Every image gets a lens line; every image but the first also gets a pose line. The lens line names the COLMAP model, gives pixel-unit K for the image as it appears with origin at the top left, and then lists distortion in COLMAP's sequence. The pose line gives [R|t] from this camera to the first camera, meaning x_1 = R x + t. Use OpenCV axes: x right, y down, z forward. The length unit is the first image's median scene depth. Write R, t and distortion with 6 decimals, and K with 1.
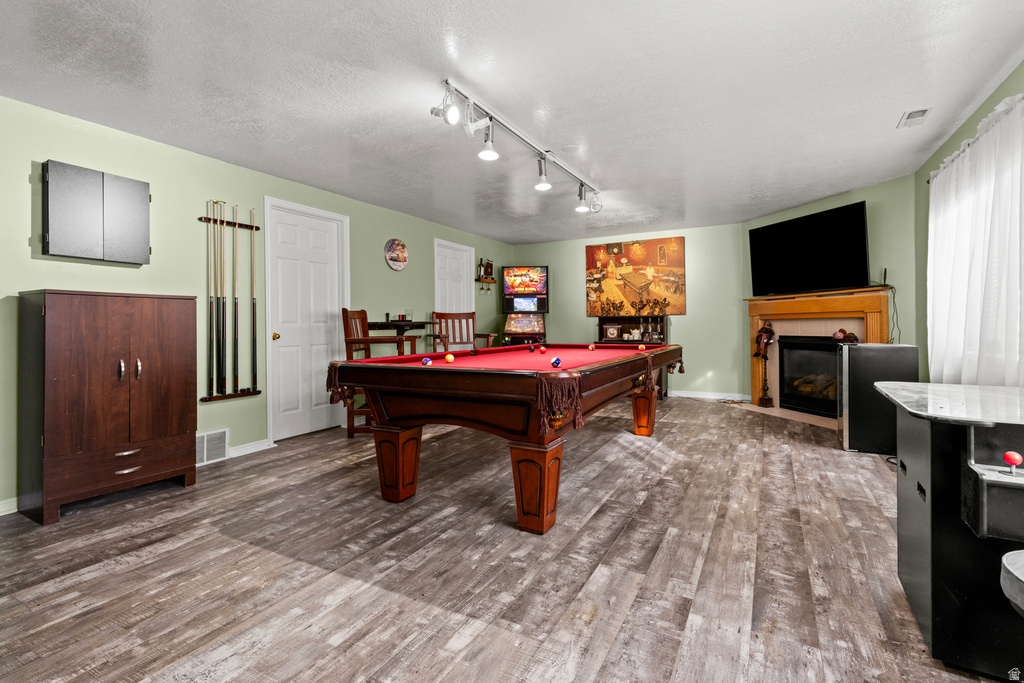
lens RADIAL K [[486.3, 0, 497.4], [0, 486.3, 331.6], [0, 0, 1]] dist [0.002772, 0.000140]
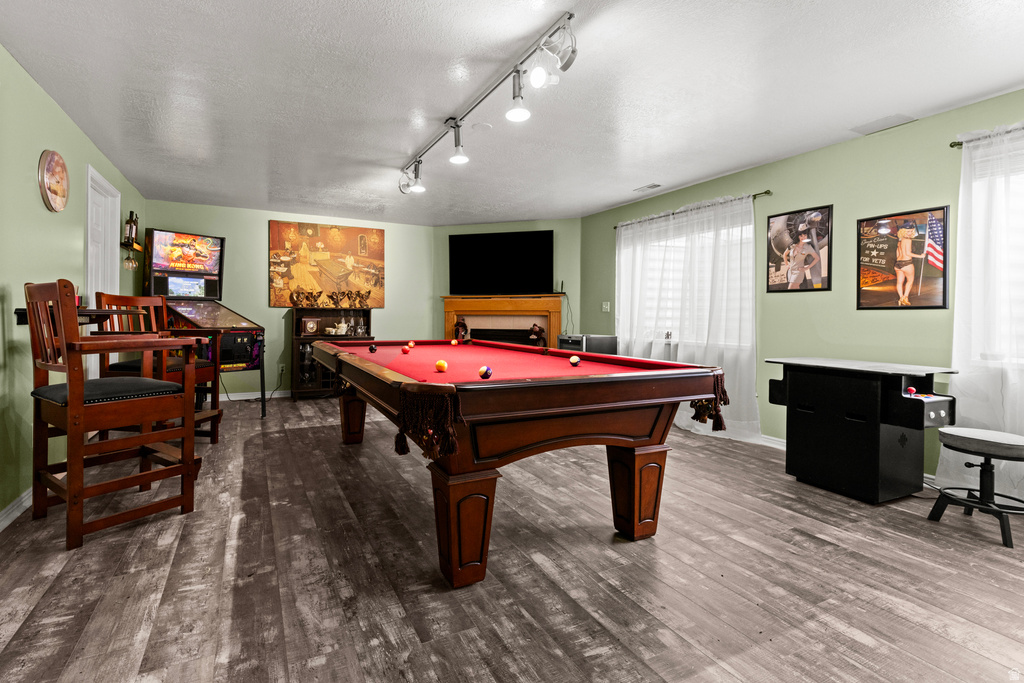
lens RADIAL K [[486.3, 0, 497.4], [0, 486.3, 331.6], [0, 0, 1]] dist [0.002772, 0.000140]
pose [[0.552230, -0.013249, 0.833586, -0.359947], [-0.003560, 0.999827, 0.018249, -0.006845], [-0.833684, -0.013045, 0.552088, 0.286296]]
